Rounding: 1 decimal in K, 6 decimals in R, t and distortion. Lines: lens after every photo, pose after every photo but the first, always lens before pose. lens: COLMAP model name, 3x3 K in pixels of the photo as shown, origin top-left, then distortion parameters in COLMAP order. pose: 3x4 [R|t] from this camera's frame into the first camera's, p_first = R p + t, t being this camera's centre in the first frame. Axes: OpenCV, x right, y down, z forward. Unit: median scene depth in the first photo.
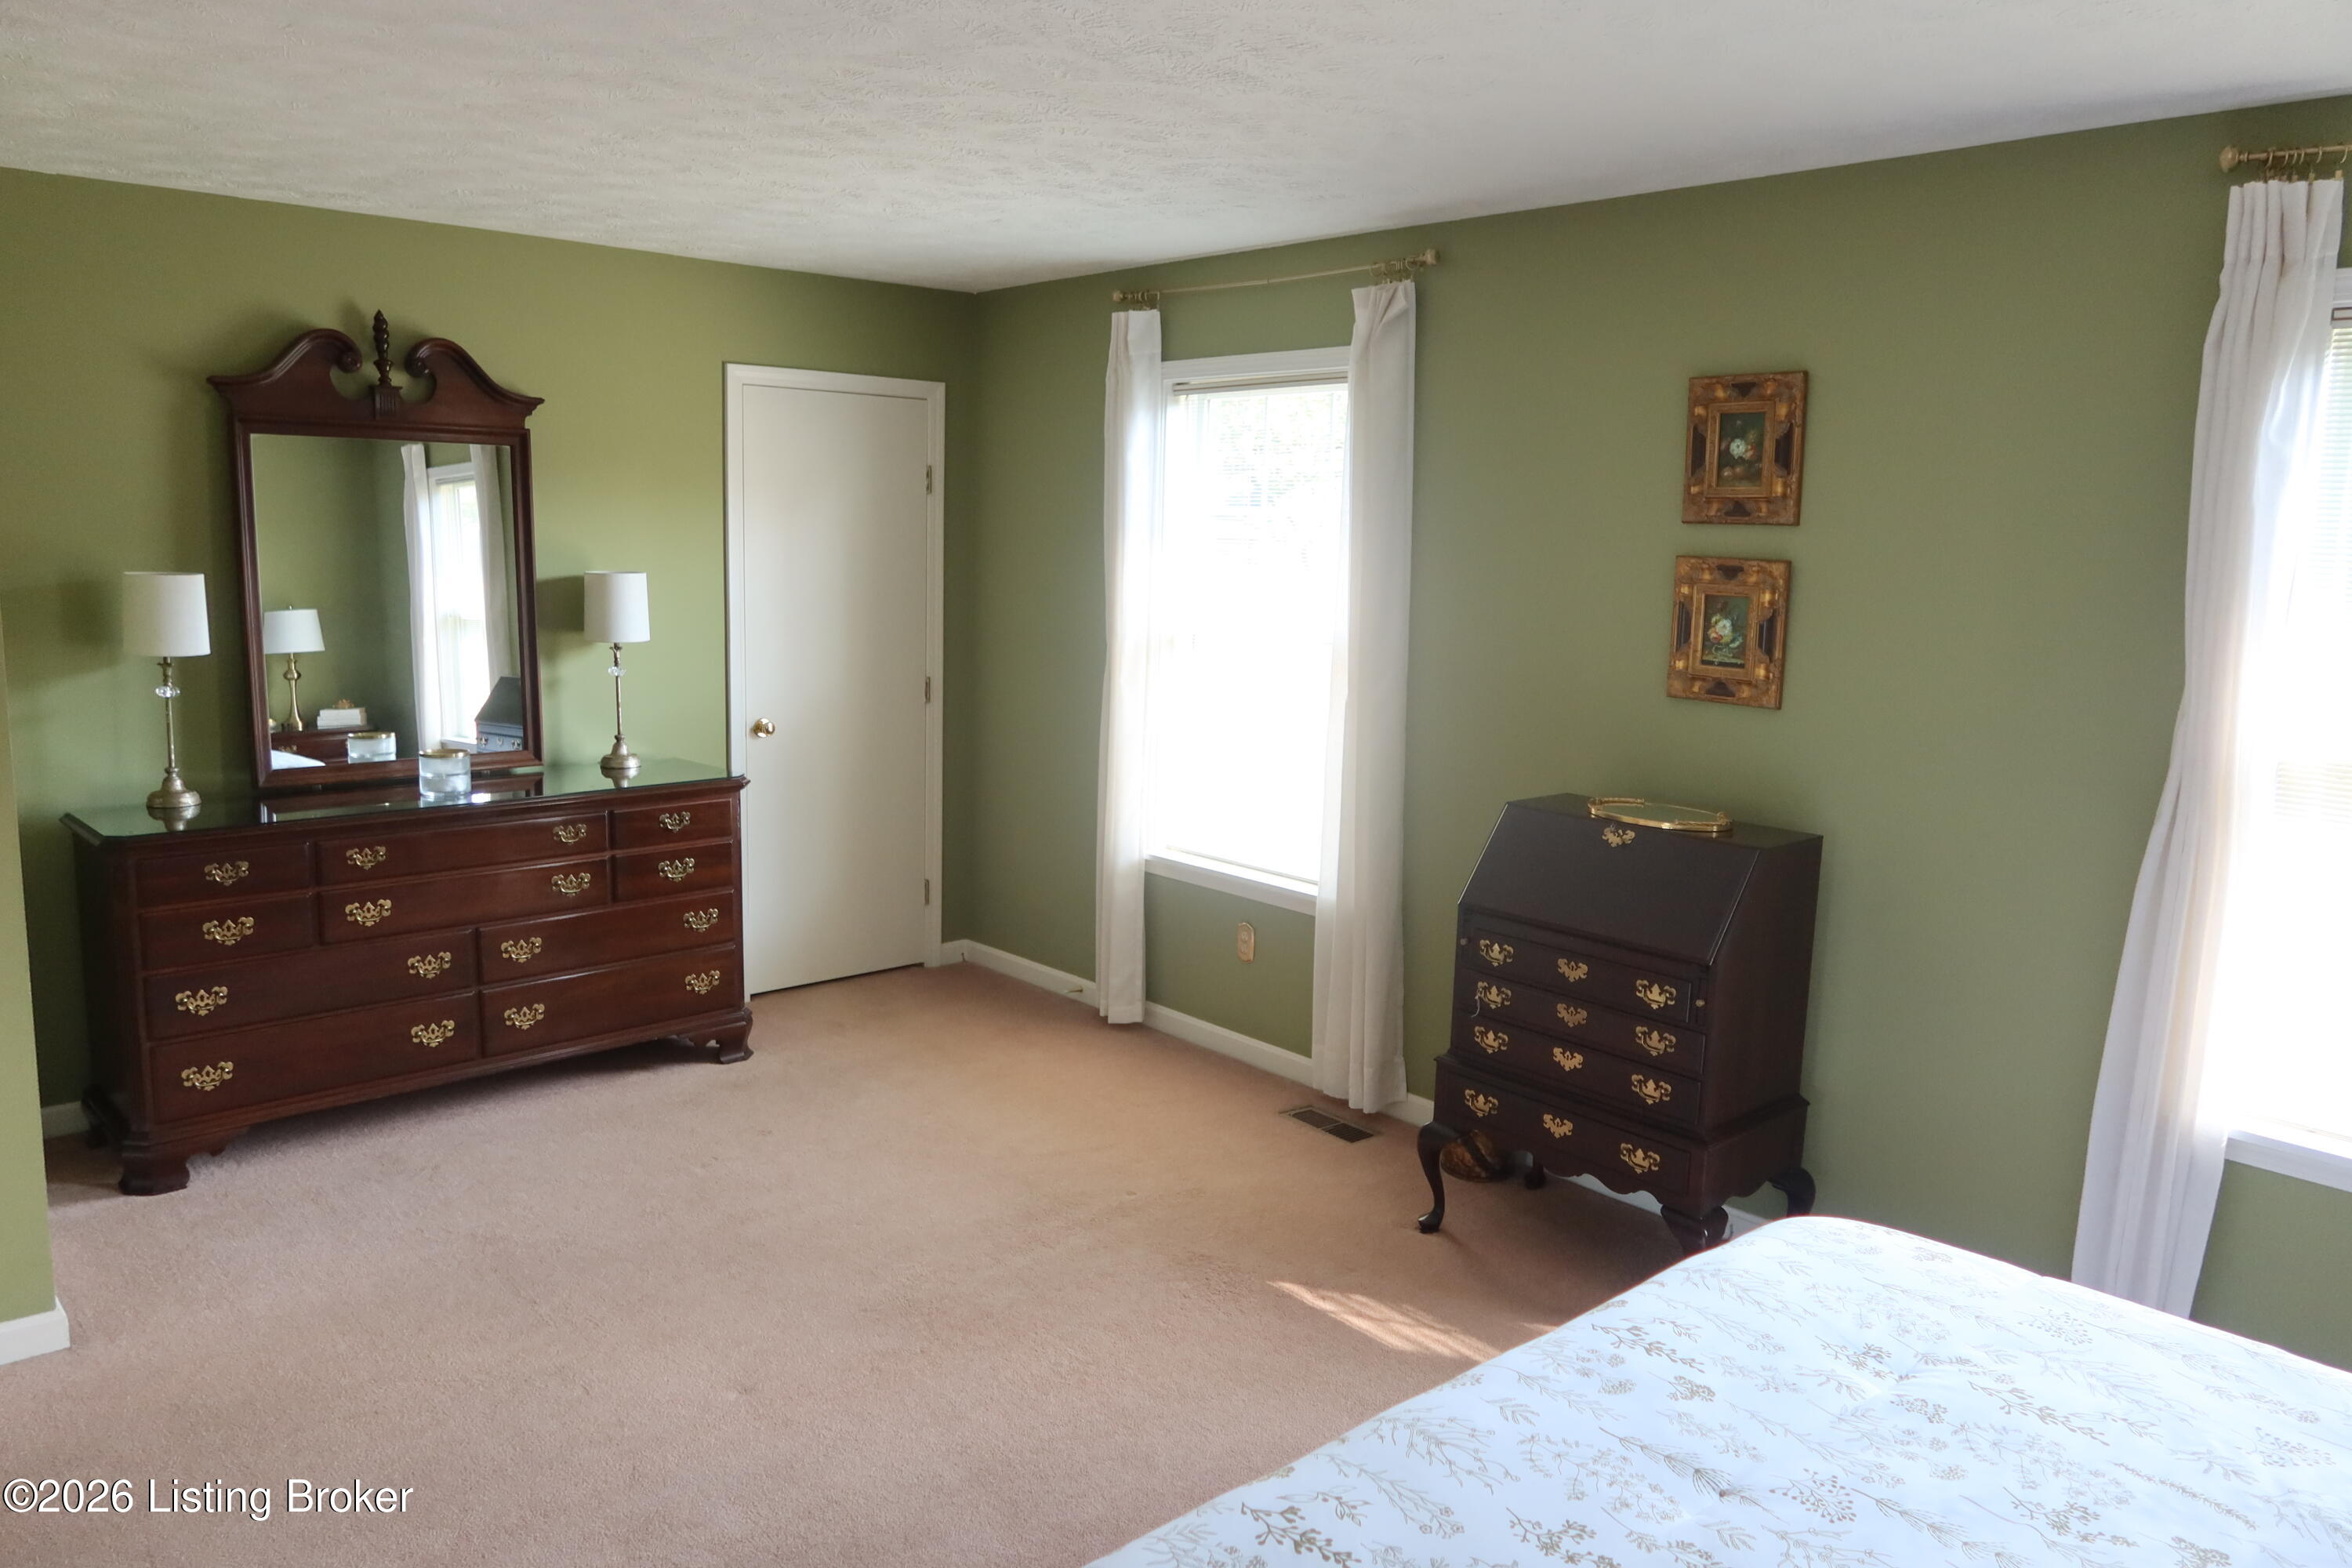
lens RADIAL K [[1625.2, 0, 1165.9], [0, 1625.2, 767.2], [0, 0, 1]] dist [-0.024596, 0.007017]
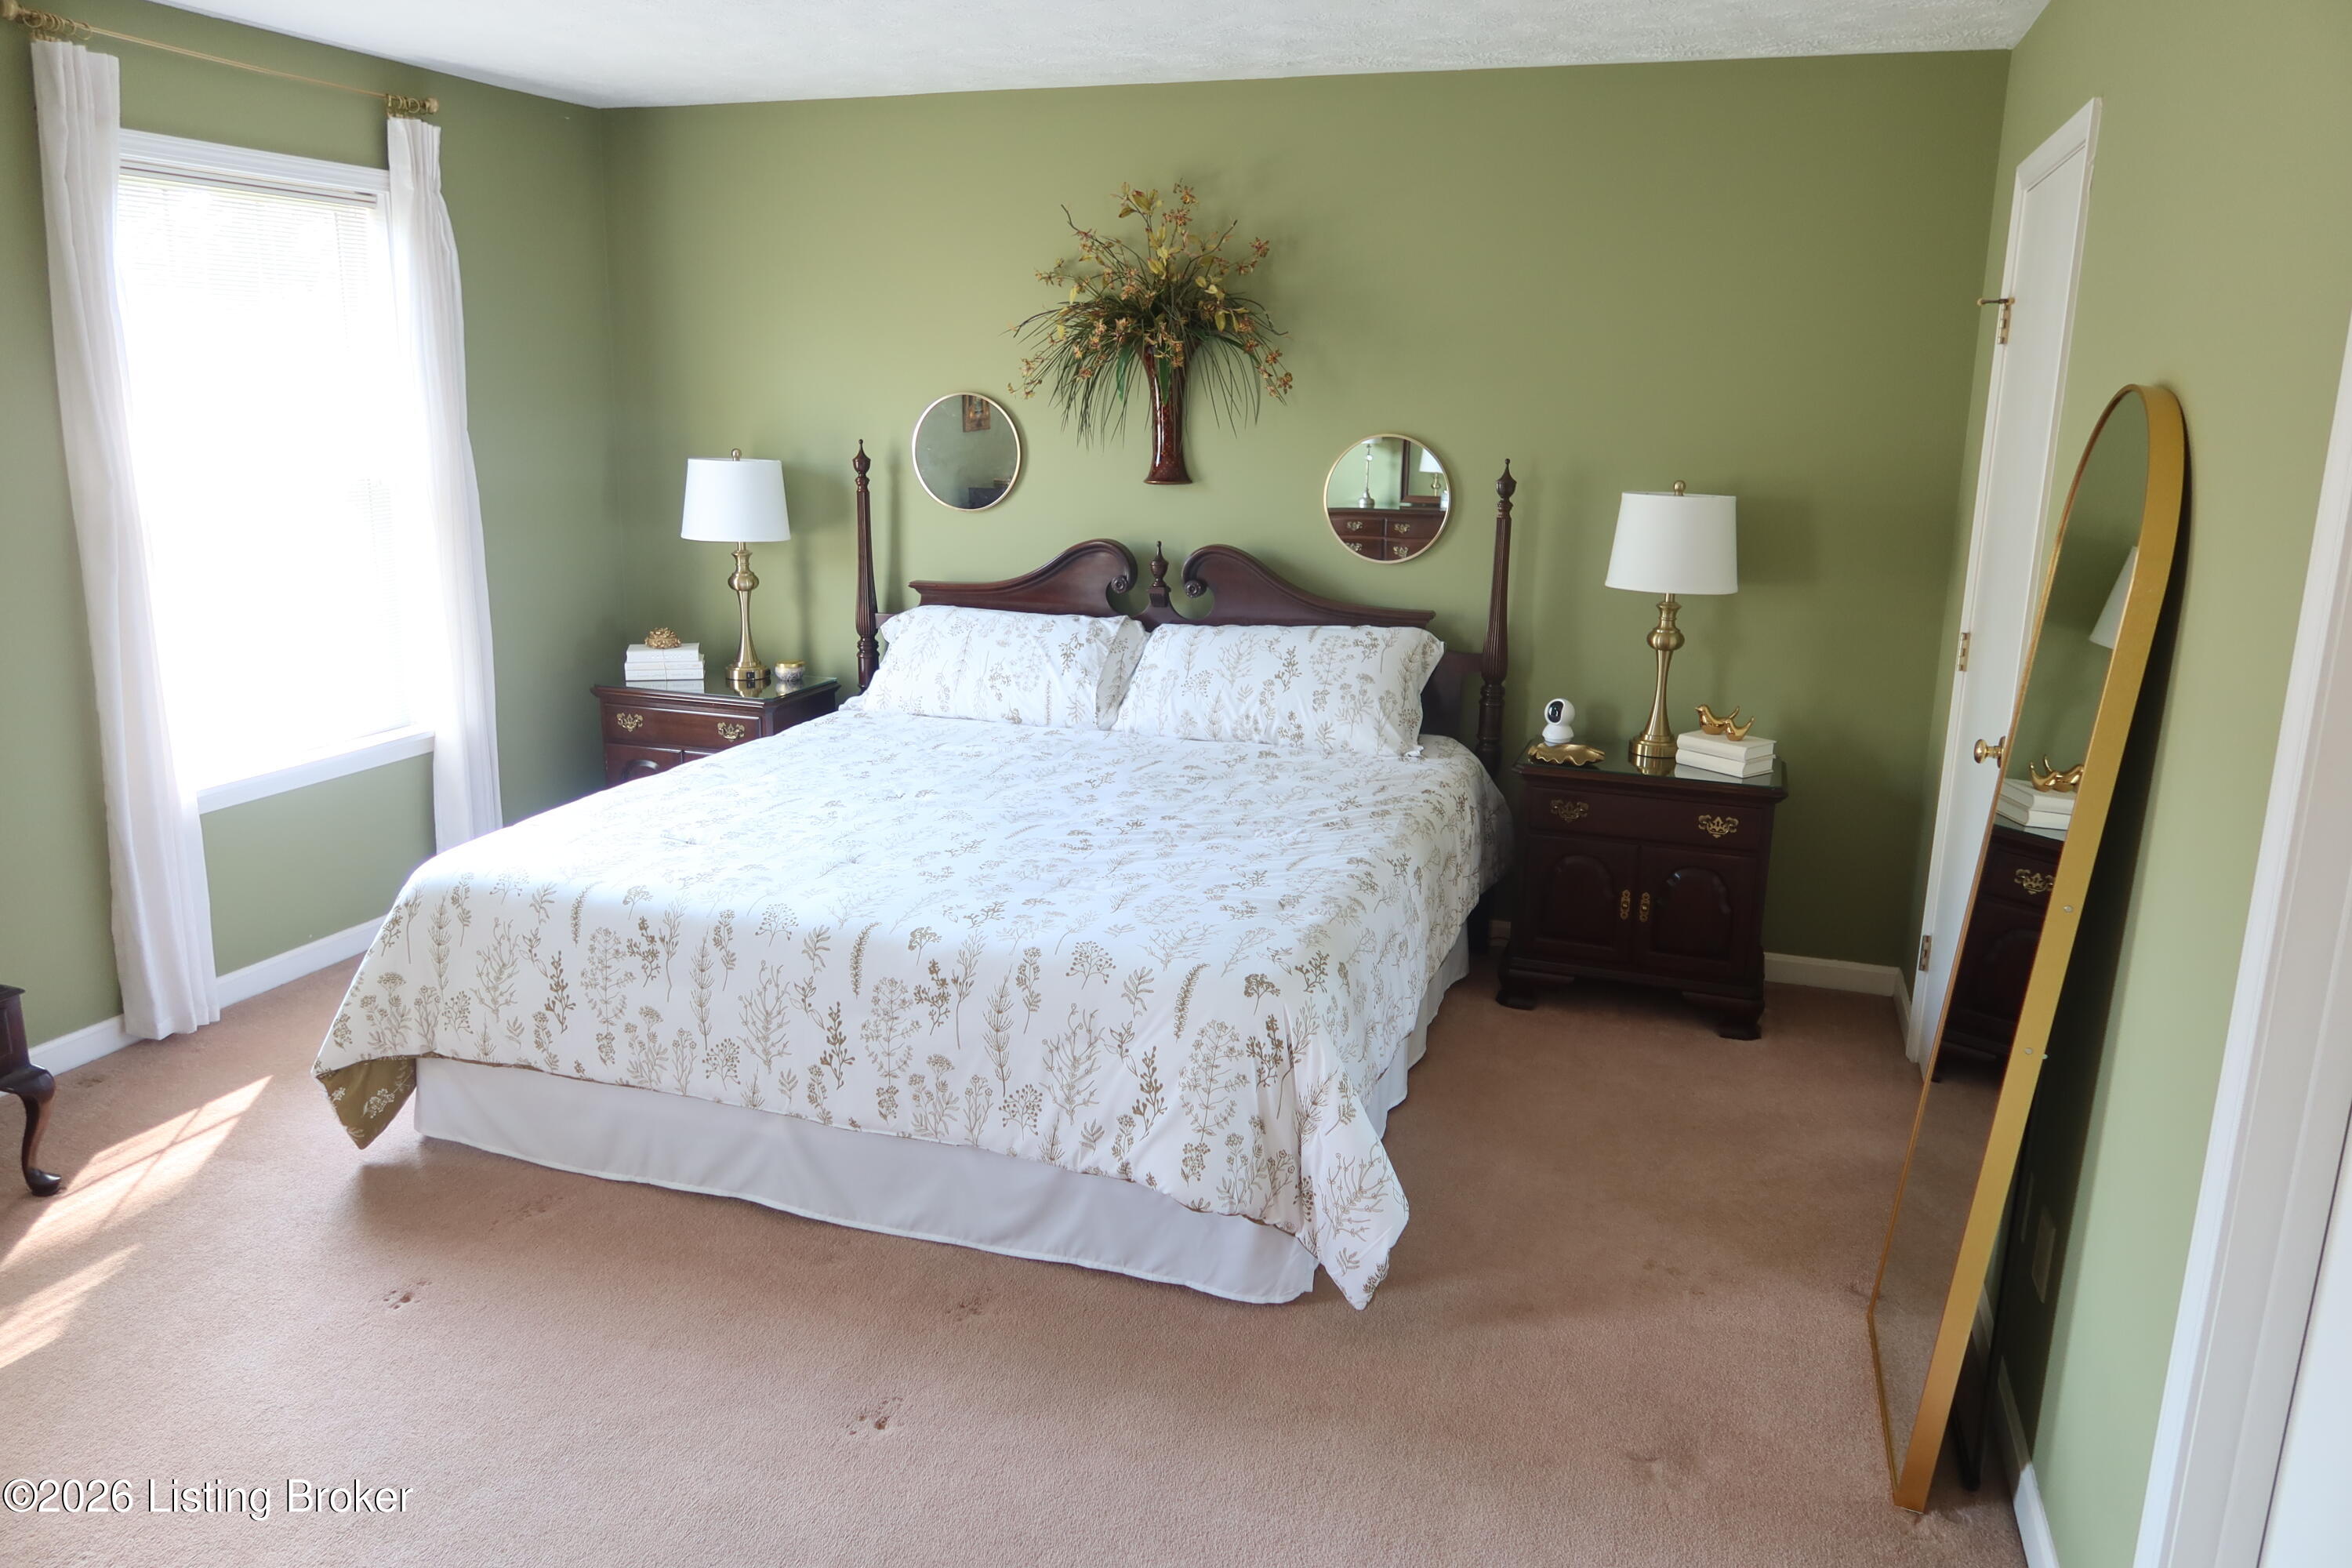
lens RADIAL K [[1625.2, 0, 1165.9], [0, 1625.2, 767.2], [0, 0, 1]] dist [-0.024596, 0.007017]
pose [[-0.483738, -0.237813, 0.842284, -0.929278], [0.099447, 0.941209, 0.322857, -0.159745], [-0.869545, 0.239941, -0.431649, 0.950634]]
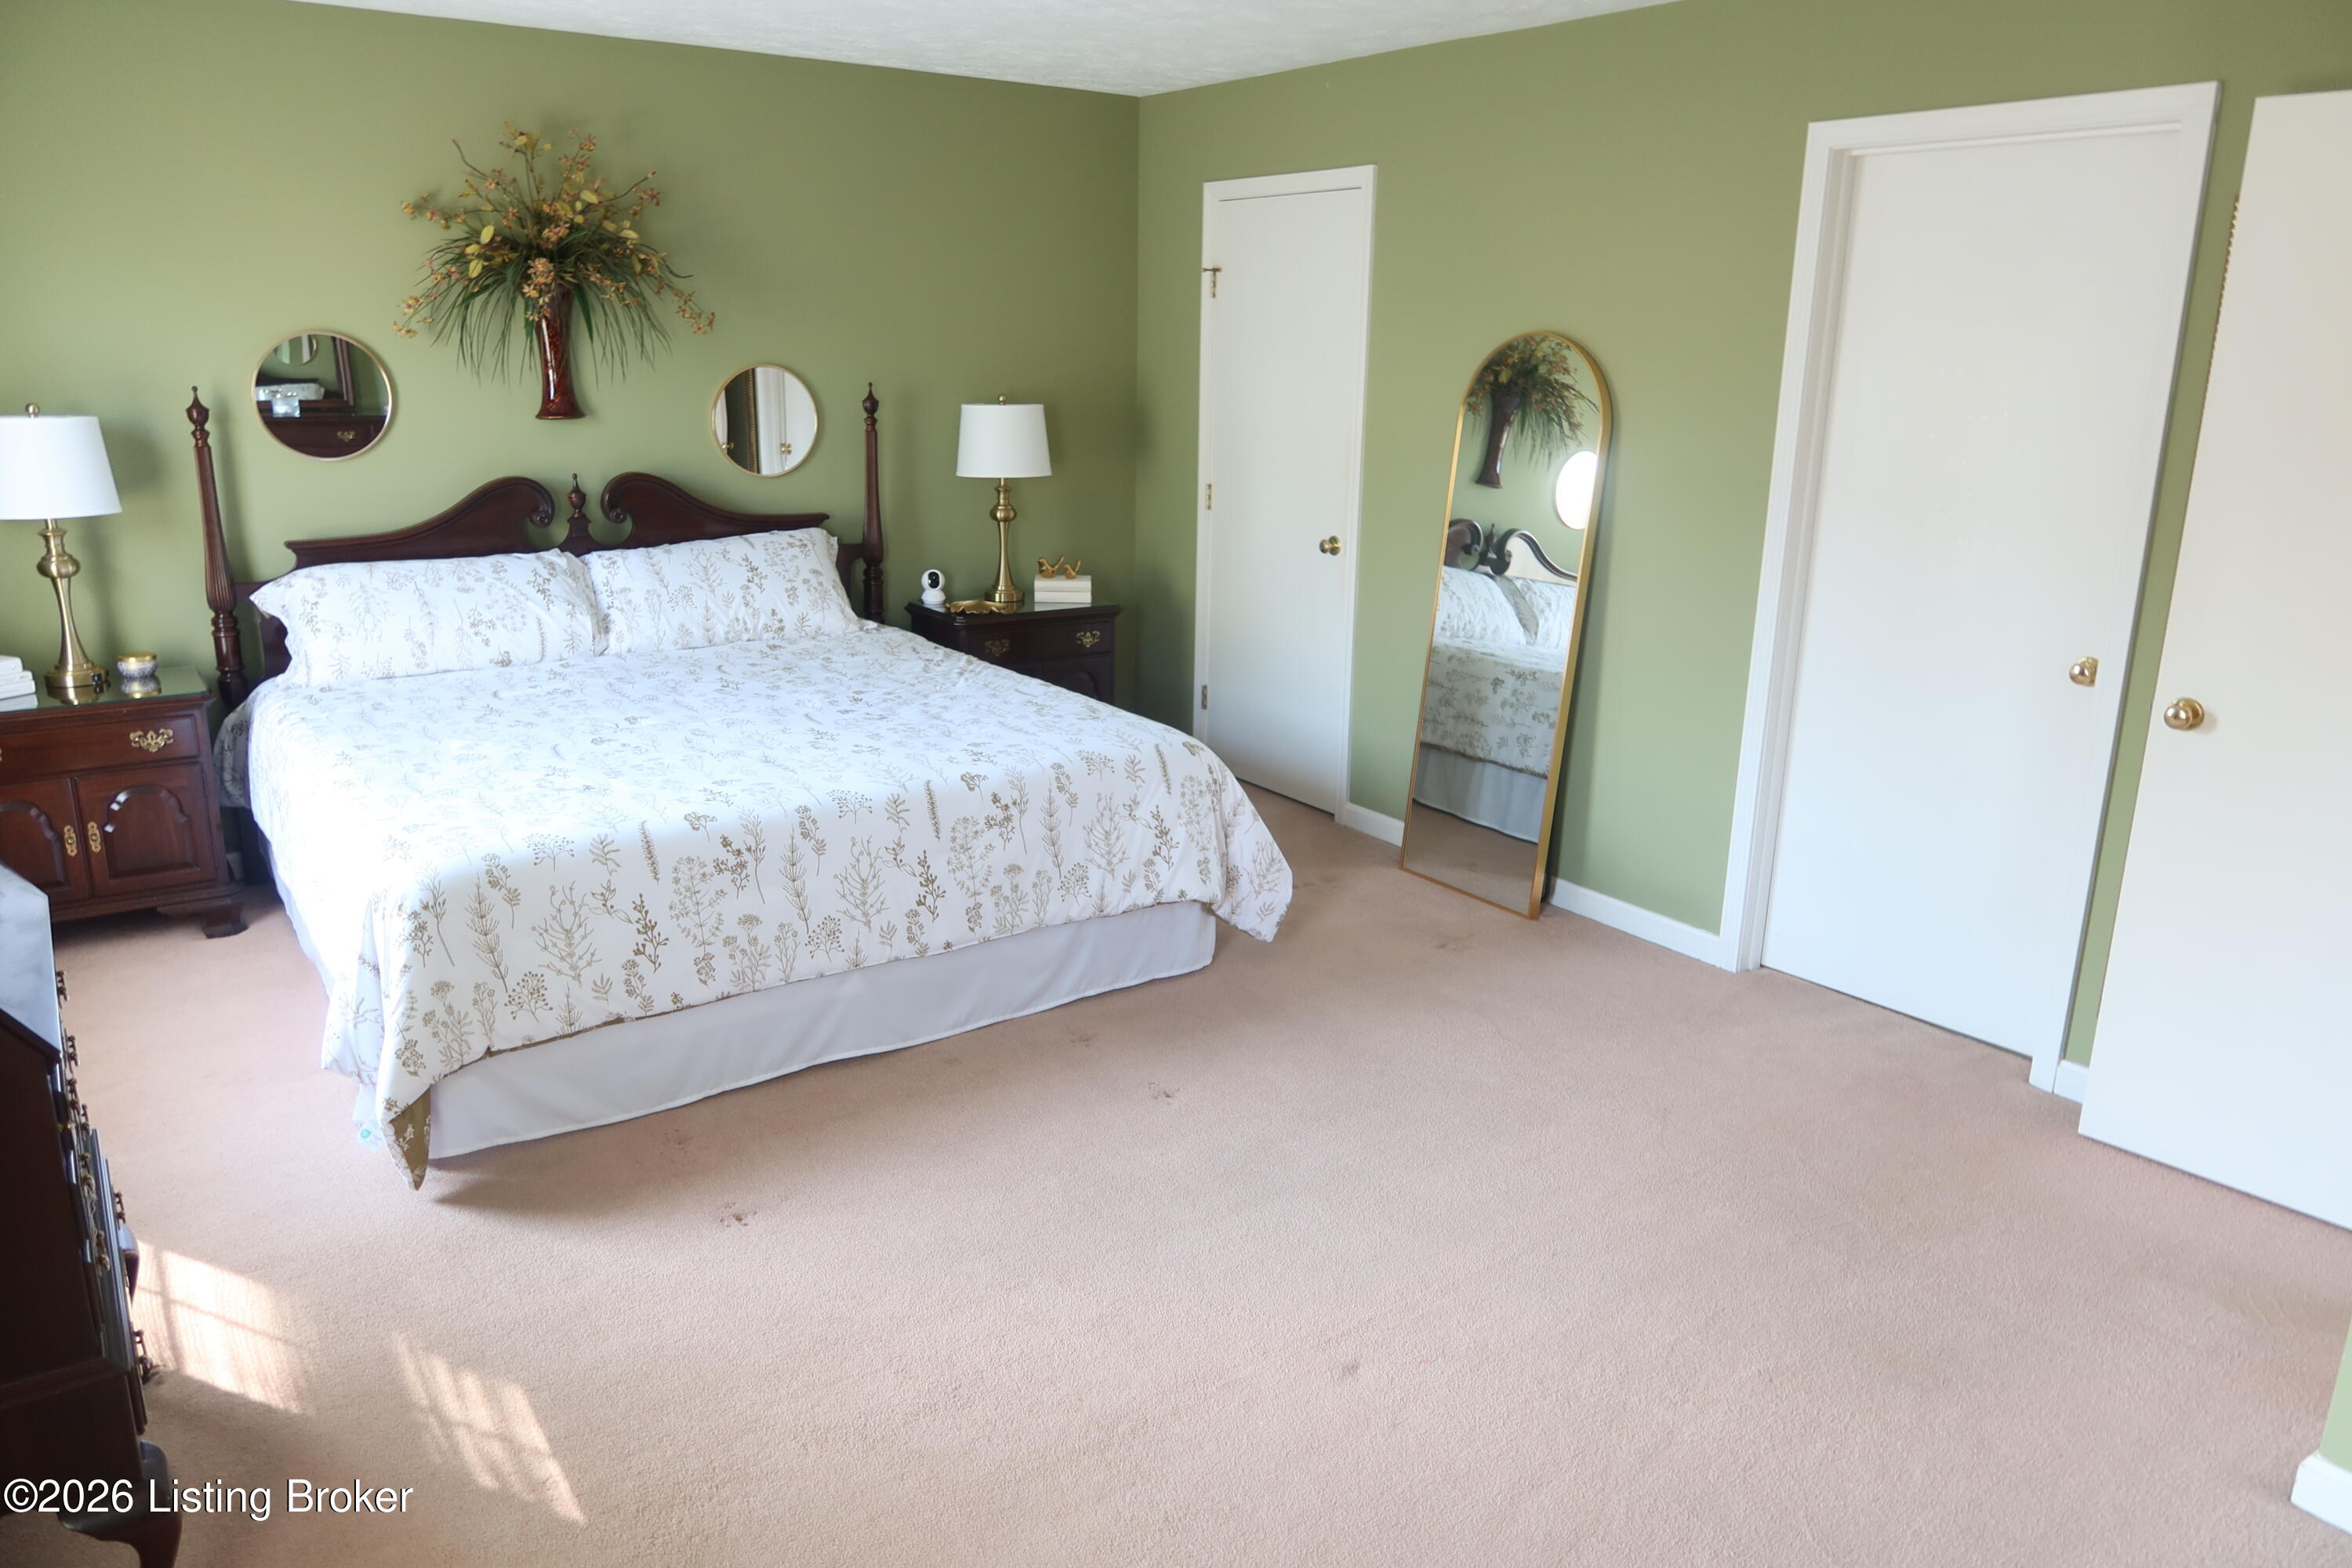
lens RADIAL K [[1625.2, 0, 1165.9], [0, 1625.2, 767.2], [0, 0, 1]] dist [-0.024596, 0.007017]
pose [[-0.991198, -0.078877, 0.106330, -0.263276], [-0.029645, 0.914983, 0.402401, -0.277366], [-0.129030, 0.395707, -0.909267, 1.858784]]
